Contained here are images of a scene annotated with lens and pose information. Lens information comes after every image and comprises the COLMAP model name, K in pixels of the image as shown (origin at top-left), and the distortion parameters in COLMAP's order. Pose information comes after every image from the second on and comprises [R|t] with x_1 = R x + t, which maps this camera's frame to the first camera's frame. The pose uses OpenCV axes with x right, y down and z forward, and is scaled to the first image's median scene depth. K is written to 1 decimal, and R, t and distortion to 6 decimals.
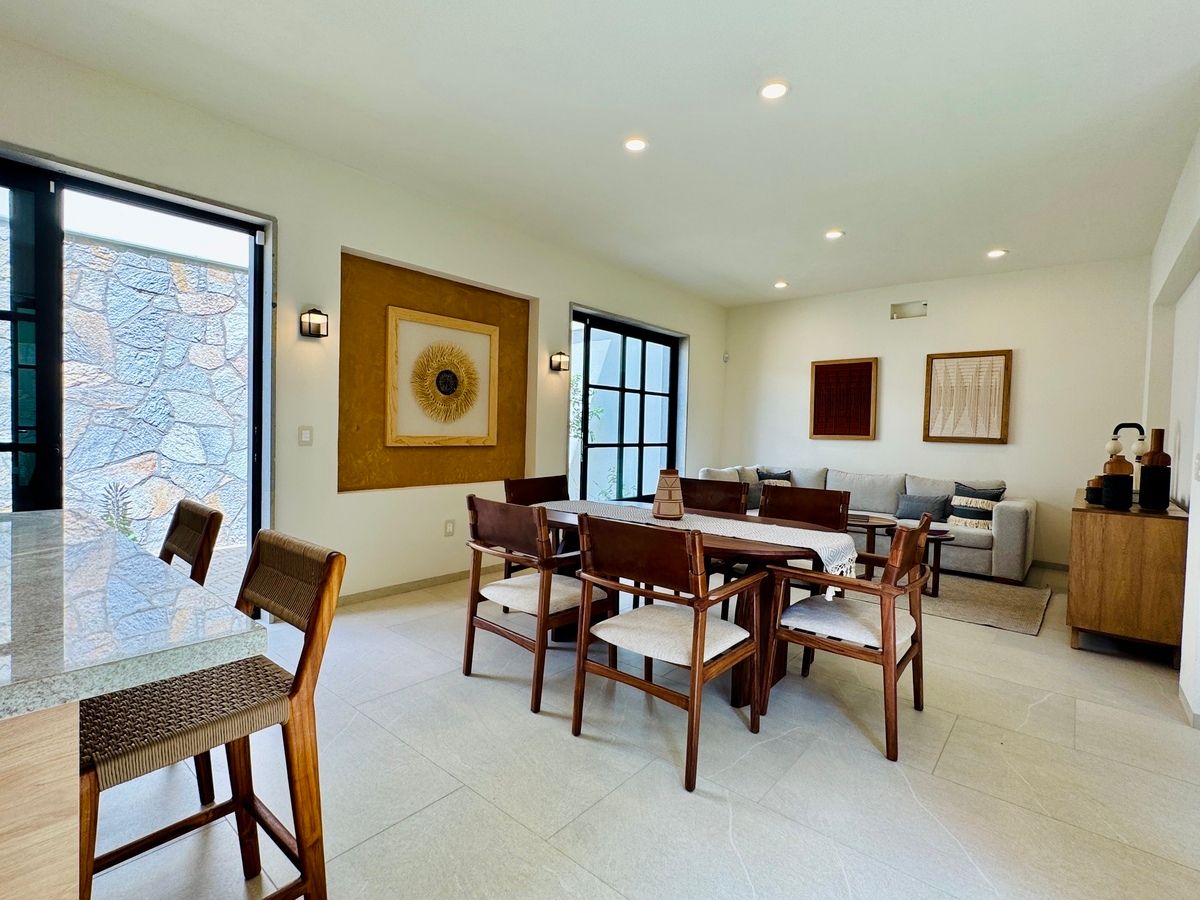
lens RADIAL K [[567.5, 0, 599.8], [0, 567.5, 450.1], [0, 0, 1]] dist [-0.006600, -0.000421]
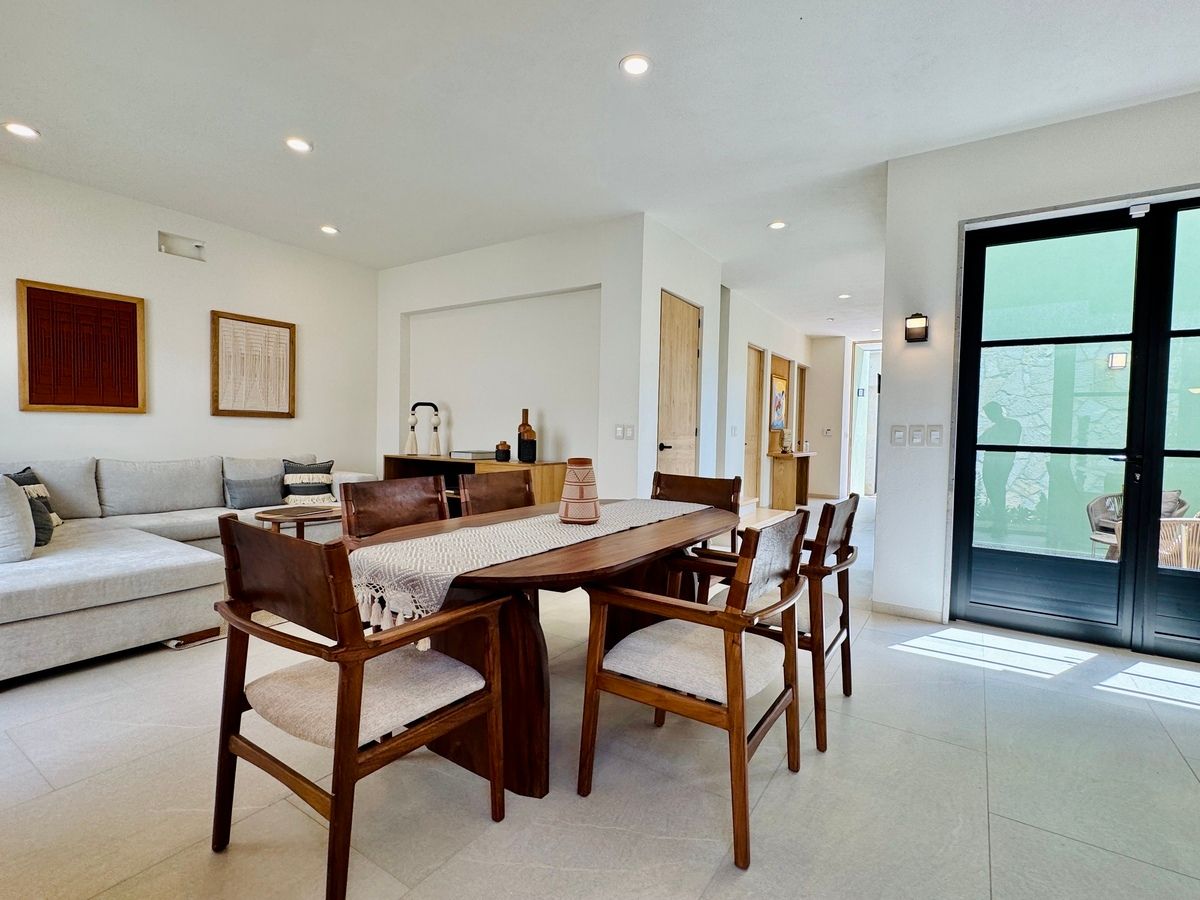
lens RADIAL K [[567.5, 0, 600.8], [0, 567.5, 450.9], [0, 0, 1]] dist [-0.006600, -0.000421]
pose [[-0.126892, -0.066271, 0.989700, -0.346397], [0.009268, 0.997643, 0.067991, -0.015957], [-0.991873, 0.017800, -0.125978, 0.583095]]
